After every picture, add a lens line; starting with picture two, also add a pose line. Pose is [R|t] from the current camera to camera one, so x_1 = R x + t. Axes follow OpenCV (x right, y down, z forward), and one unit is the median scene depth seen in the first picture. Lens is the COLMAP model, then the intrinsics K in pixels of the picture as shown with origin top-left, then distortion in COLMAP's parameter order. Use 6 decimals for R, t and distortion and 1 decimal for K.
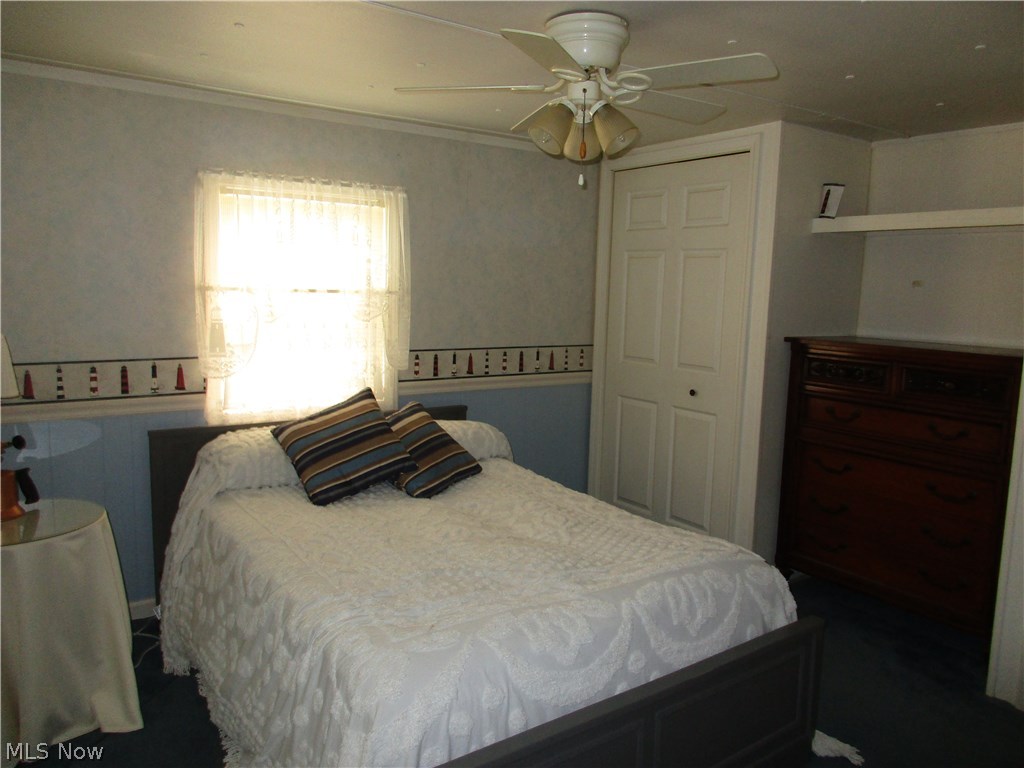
lens RADIAL K [[755.5, 0, 515.0], [0, 755.5, 383.3], [0, 0, 1]] dist [-0.011368, -0.002014]
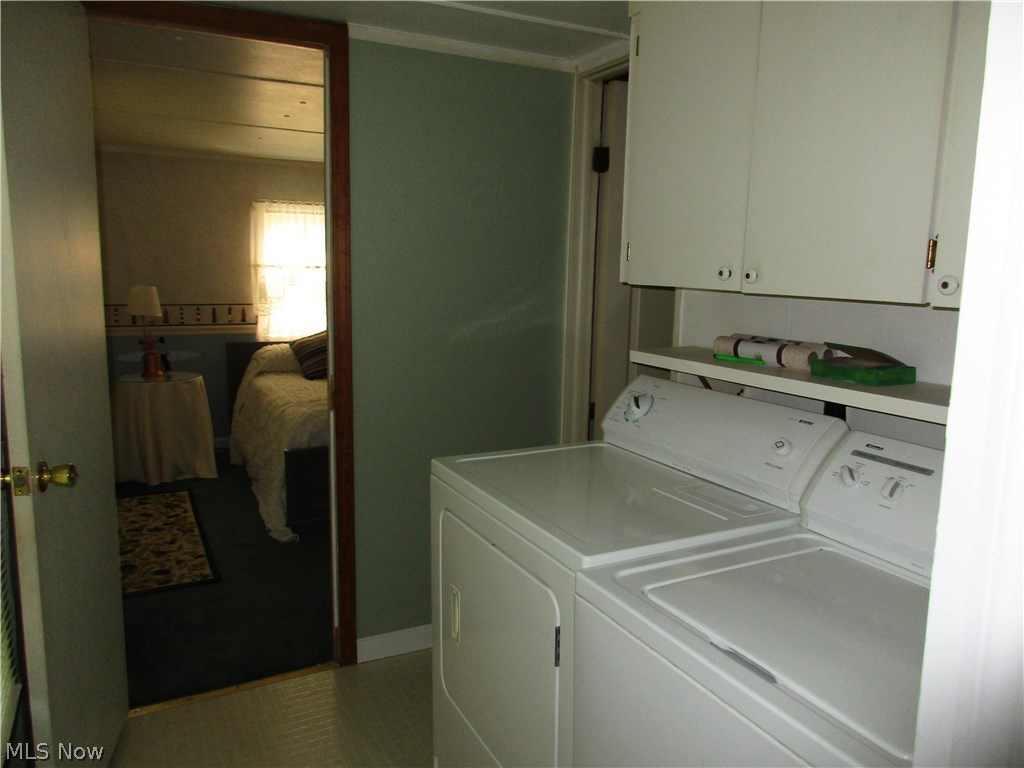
lens RADIAL K [[738.4, 0, 484.1], [0, 738.4, 381.1], [0, 0, 1]] dist [0.001492, 0.000442]
pose [[0.988251, 0.018984, -0.151656, 0.409243], [-0.015815, 0.999631, 0.022080, 0.105145], [0.152019, -0.019422, 0.988187, -0.685947]]
